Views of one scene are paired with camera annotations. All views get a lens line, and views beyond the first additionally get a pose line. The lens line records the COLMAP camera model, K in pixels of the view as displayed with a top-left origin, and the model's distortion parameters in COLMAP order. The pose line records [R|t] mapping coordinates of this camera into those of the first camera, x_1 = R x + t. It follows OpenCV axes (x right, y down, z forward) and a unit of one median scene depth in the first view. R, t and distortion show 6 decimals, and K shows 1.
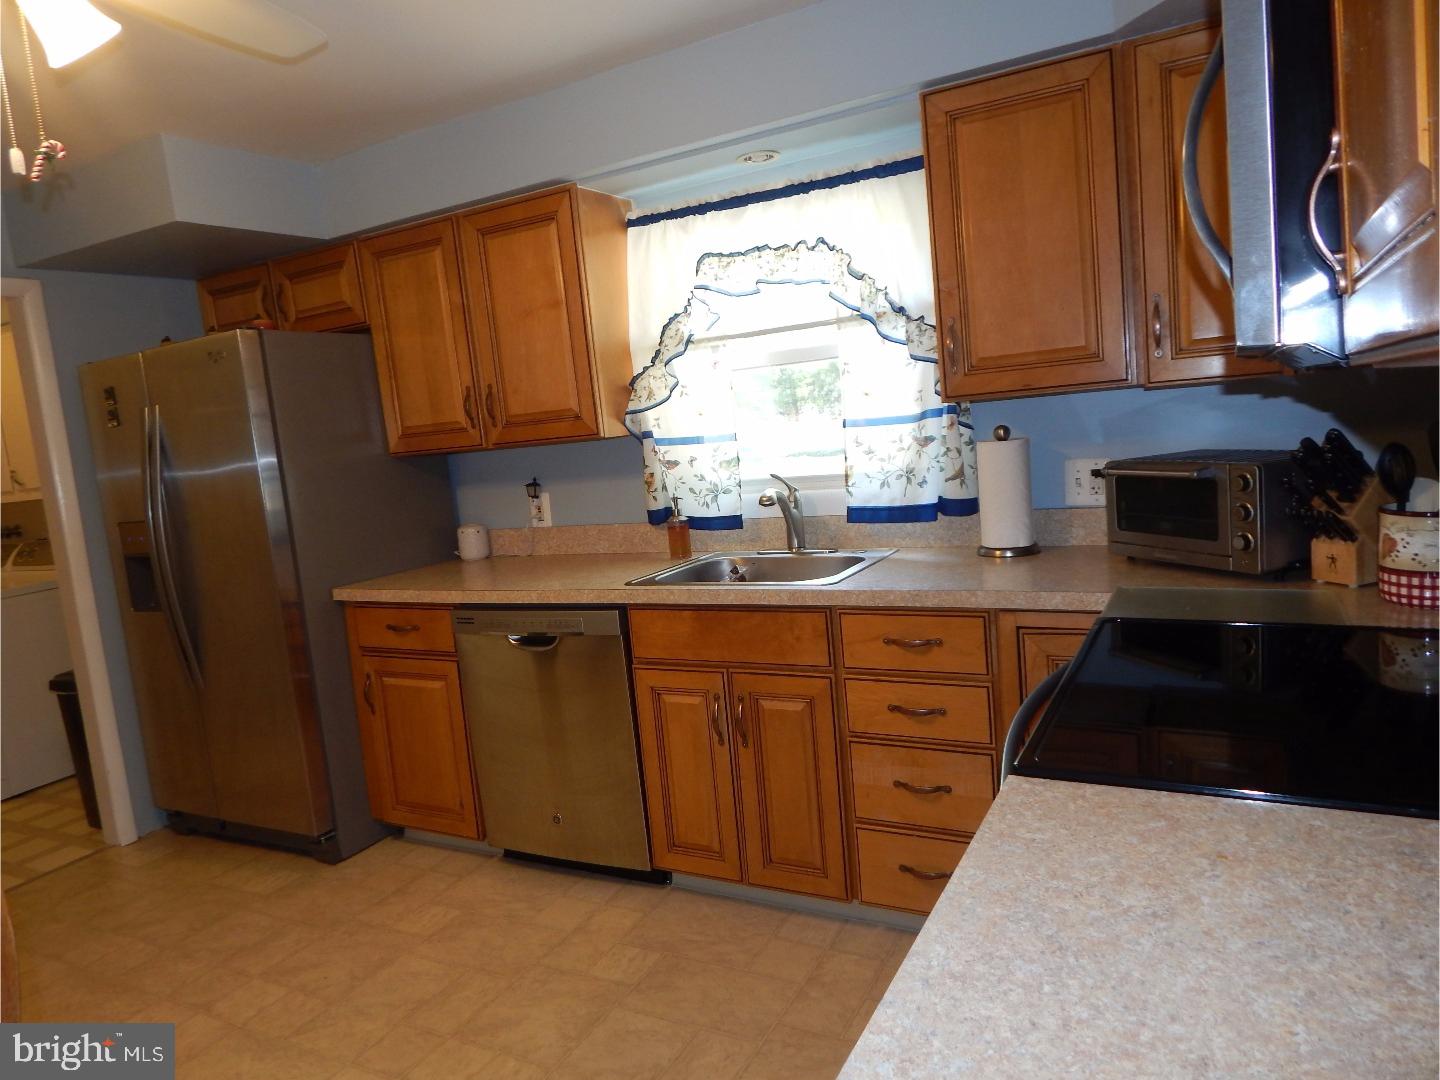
lens RADIAL K [[943.6, 0, 726.5], [0, 943.6, 536.8], [0, 0, 1]] dist [-0.003343, 0.001043]
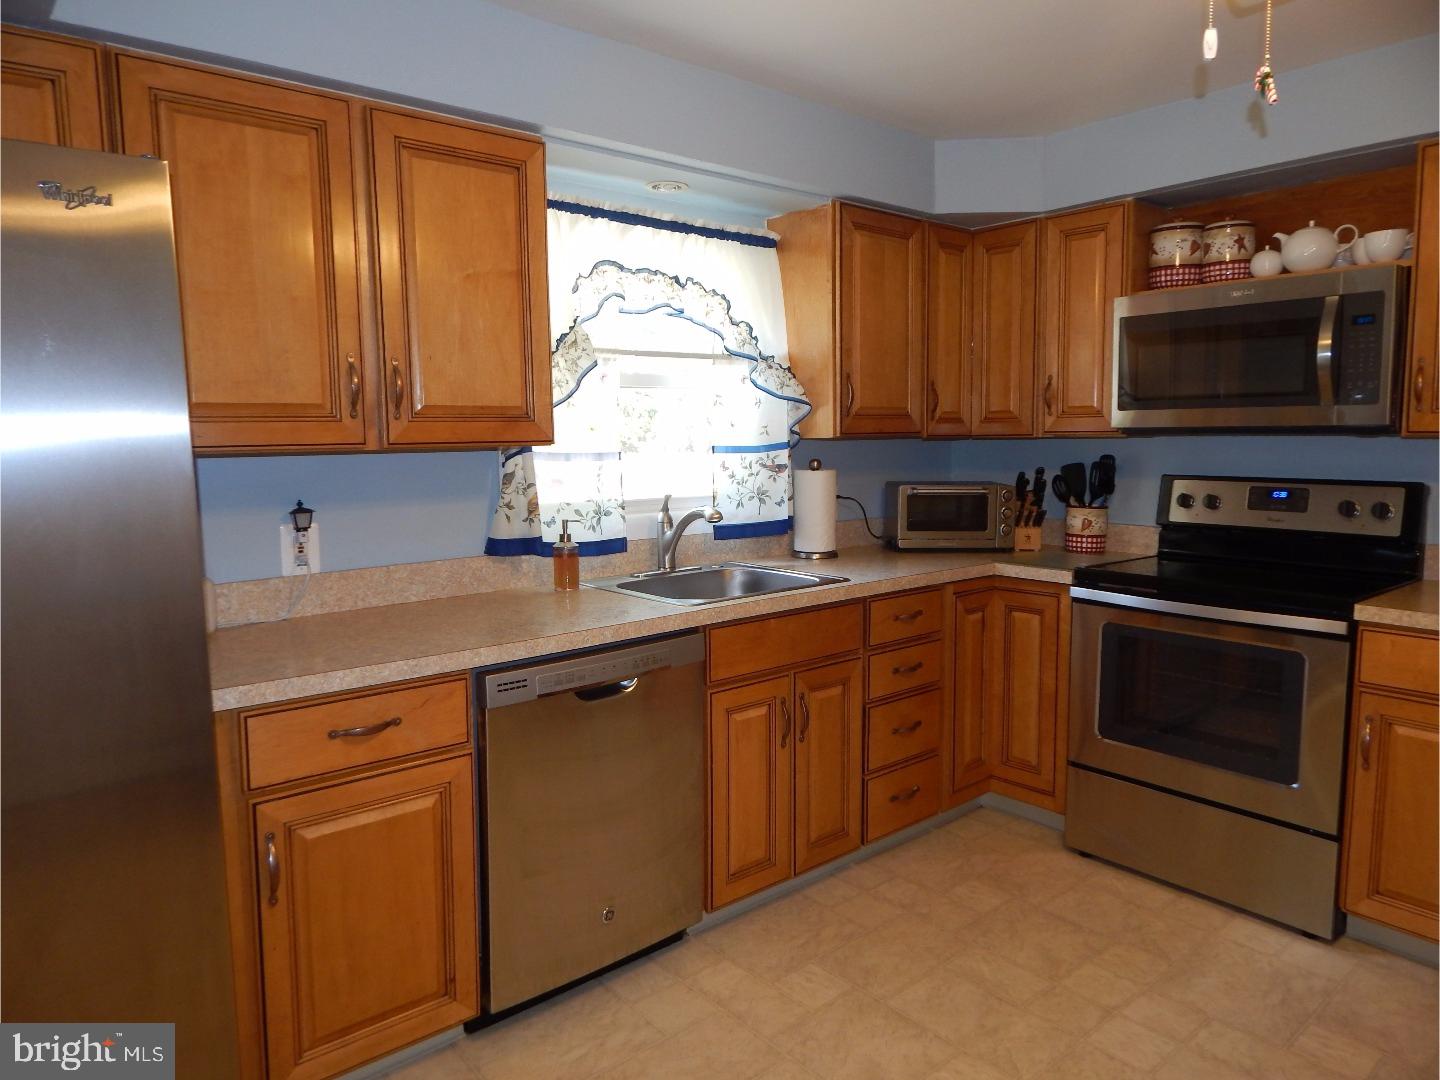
lens RADIAL K [[943.6, 0, 729.5], [0, 943.6, 536.6], [0, 0, 1]] dist [-0.003343, 0.001043]
pose [[0.375200, -0.009547, 0.926895, -0.886712], [0.094010, 0.995183, -0.027804, 0.012932], [-0.922164, 0.097570, 0.374290, 0.581647]]
